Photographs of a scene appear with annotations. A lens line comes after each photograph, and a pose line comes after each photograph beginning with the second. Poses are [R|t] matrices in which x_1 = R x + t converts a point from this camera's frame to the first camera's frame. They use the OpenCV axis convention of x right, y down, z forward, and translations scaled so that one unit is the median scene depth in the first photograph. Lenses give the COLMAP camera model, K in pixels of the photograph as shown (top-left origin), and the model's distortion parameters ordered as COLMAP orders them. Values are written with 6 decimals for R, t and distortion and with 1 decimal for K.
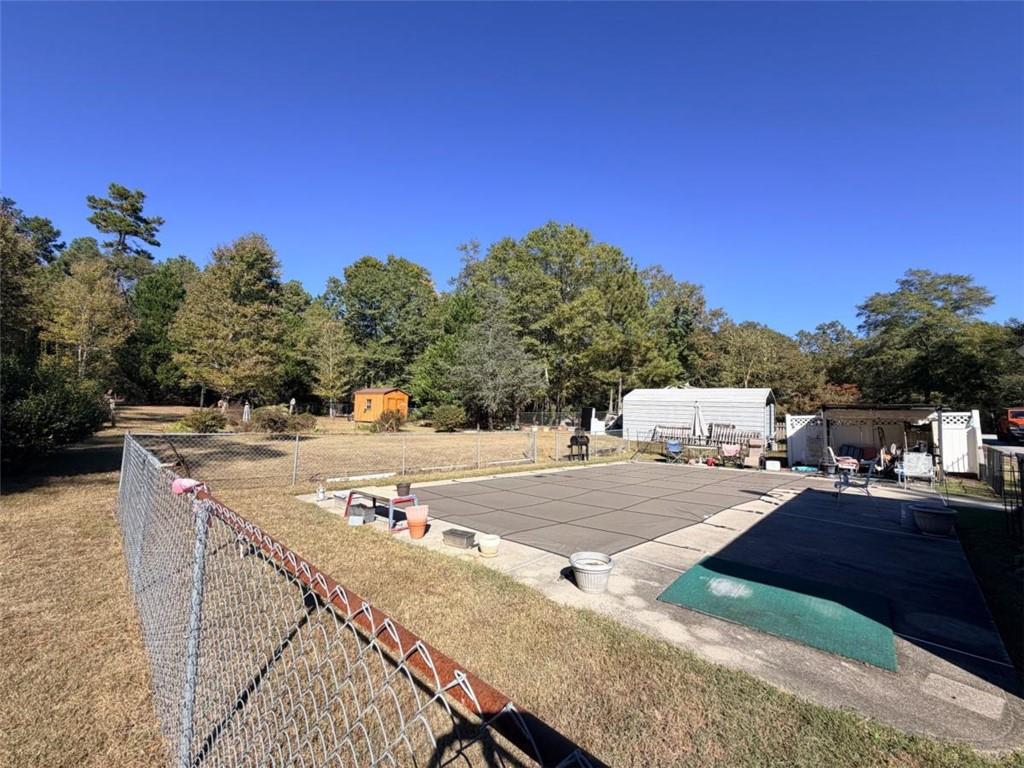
lens RADIAL K [[408.9, 0, 512.0], [0, 408.9, 384.0], [0, 0, 1]] dist [0.000926, 0.000103]
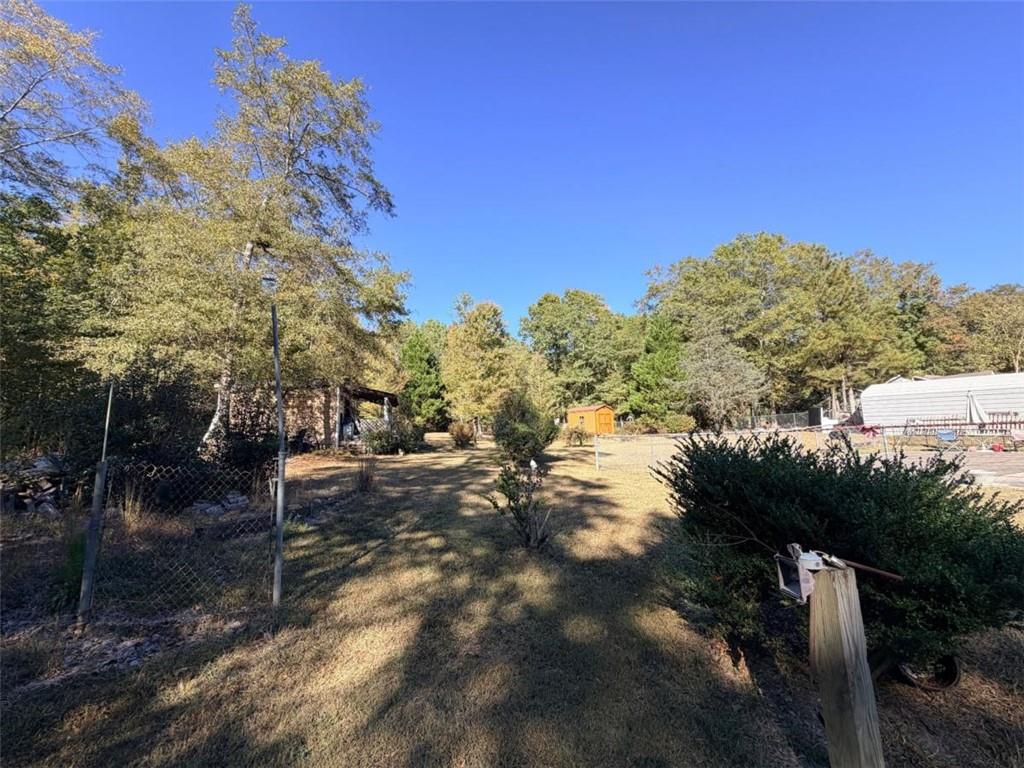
lens RADIAL K [[408.9, 0, 512.0], [0, 408.9, 384.0], [0, 0, 1]] dist [0.000926, 0.000103]
pose [[0.932877, -0.102328, -0.345353, -0.135475], [0.089173, 0.994561, -0.053813, -0.011200], [0.348981, 0.019404, 0.936929, -0.190427]]
